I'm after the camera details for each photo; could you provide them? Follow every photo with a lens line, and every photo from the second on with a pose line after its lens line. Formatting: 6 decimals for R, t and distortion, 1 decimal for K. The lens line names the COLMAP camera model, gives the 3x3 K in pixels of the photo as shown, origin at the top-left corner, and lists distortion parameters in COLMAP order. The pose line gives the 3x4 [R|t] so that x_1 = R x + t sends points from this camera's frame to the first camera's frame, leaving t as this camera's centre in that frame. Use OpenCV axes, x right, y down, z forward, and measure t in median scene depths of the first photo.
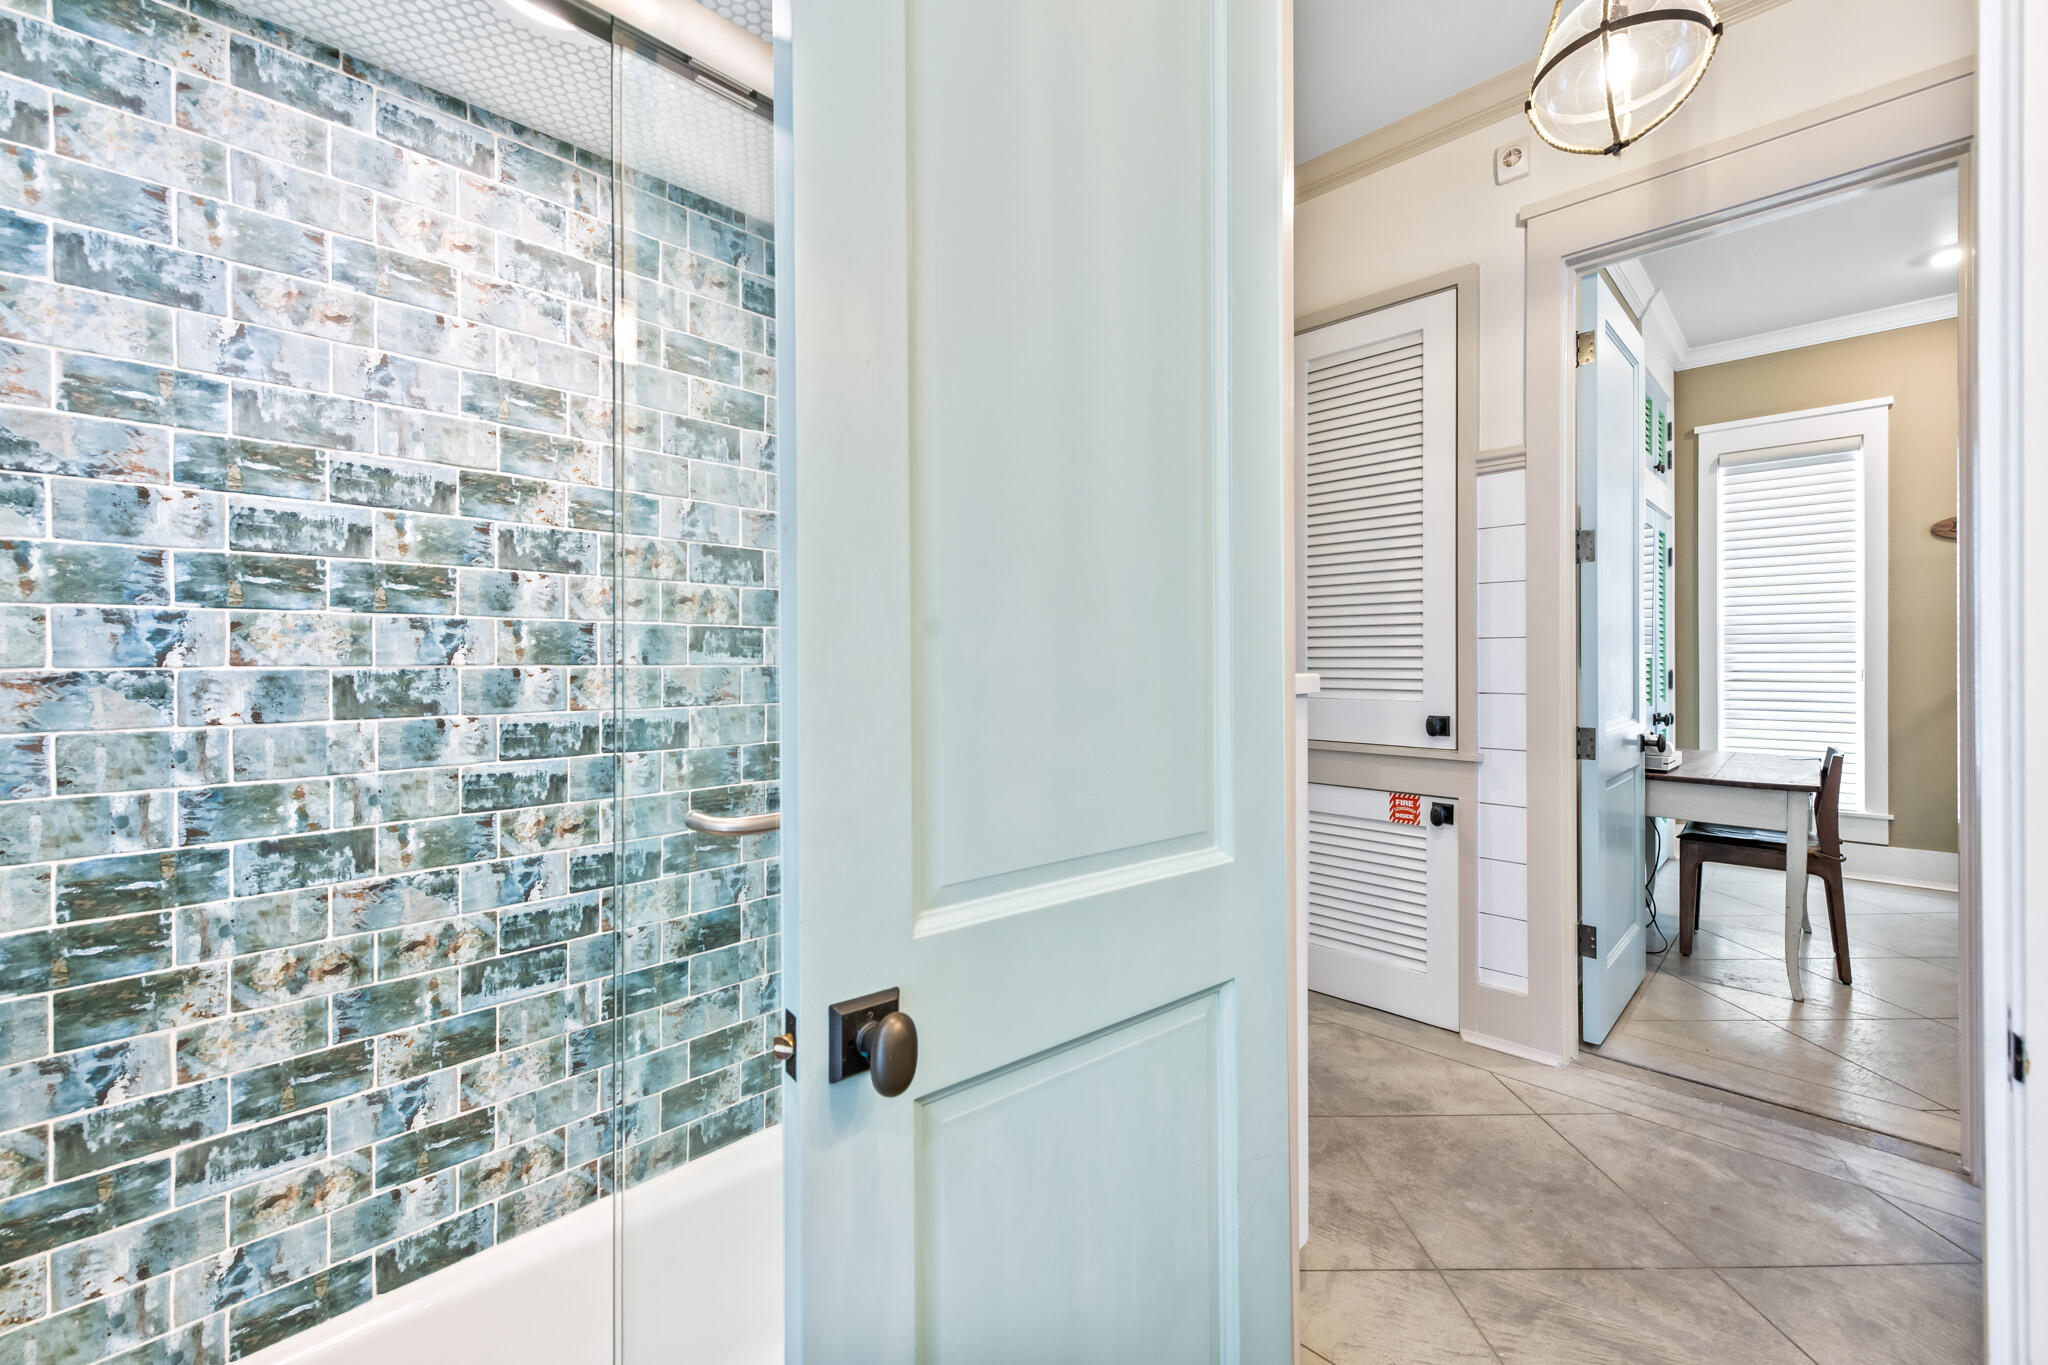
lens RADIAL K [[842.7, 0, 1040.1], [0, 842.7, 668.5], [0, 0, 1]] dist [0.002785, -0.001061]
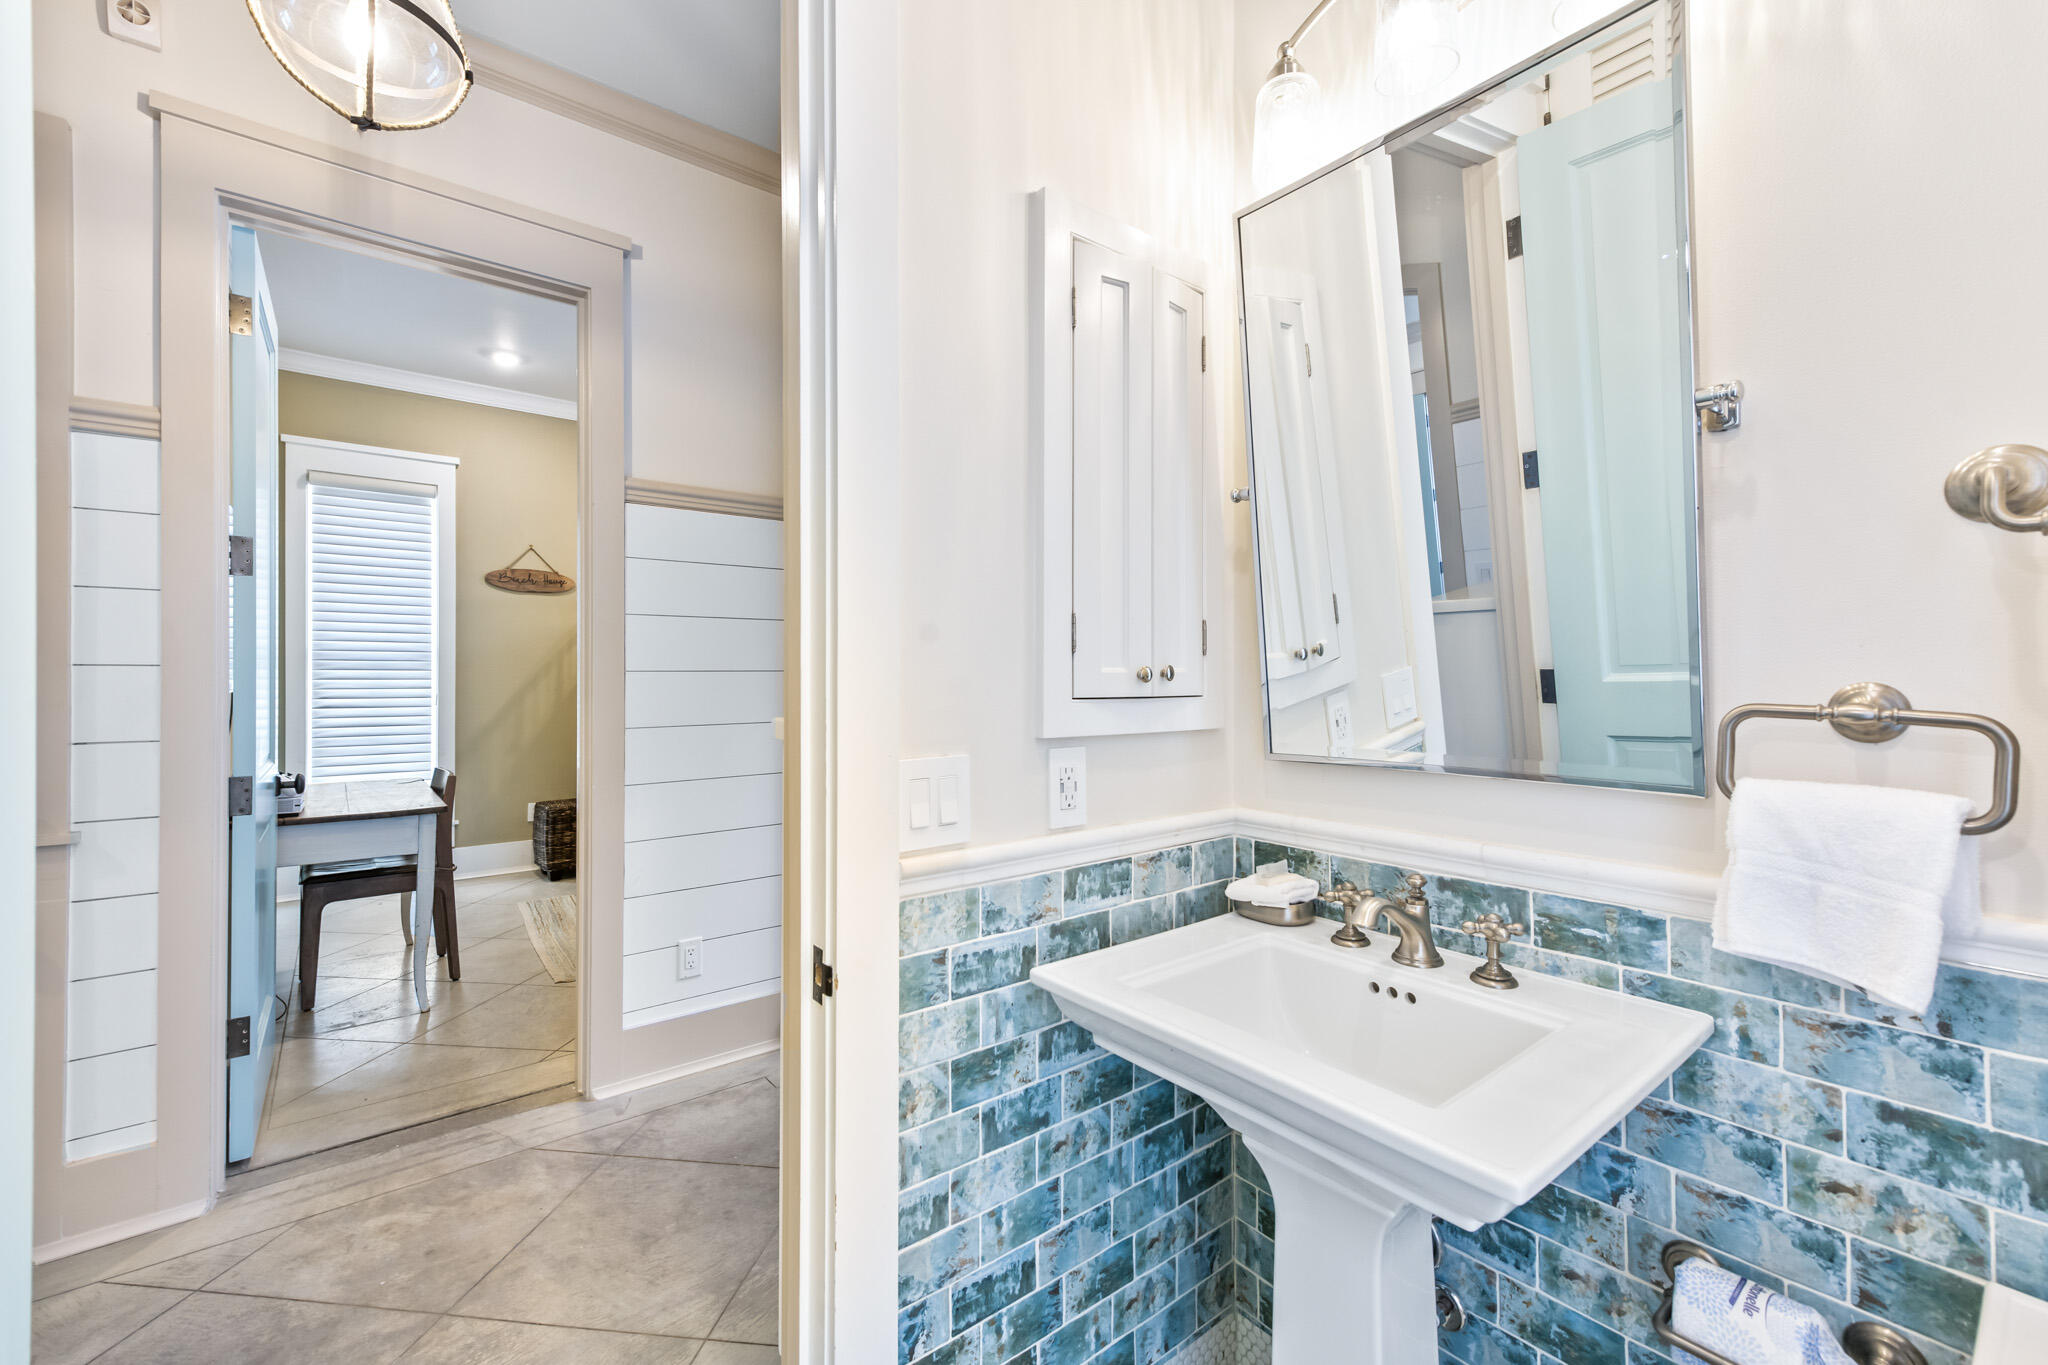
lens RADIAL K [[842.7, 0, 1035.8], [0, 842.7, 676.1], [0, 0, 1]] dist [0.002785, -0.001061]
pose [[0.112960, 0.006746, 0.993577, -0.078171], [0.005893, 0.999955, -0.007459, -0.016432], [-0.993582, 0.006697, 0.112915, 0.136097]]
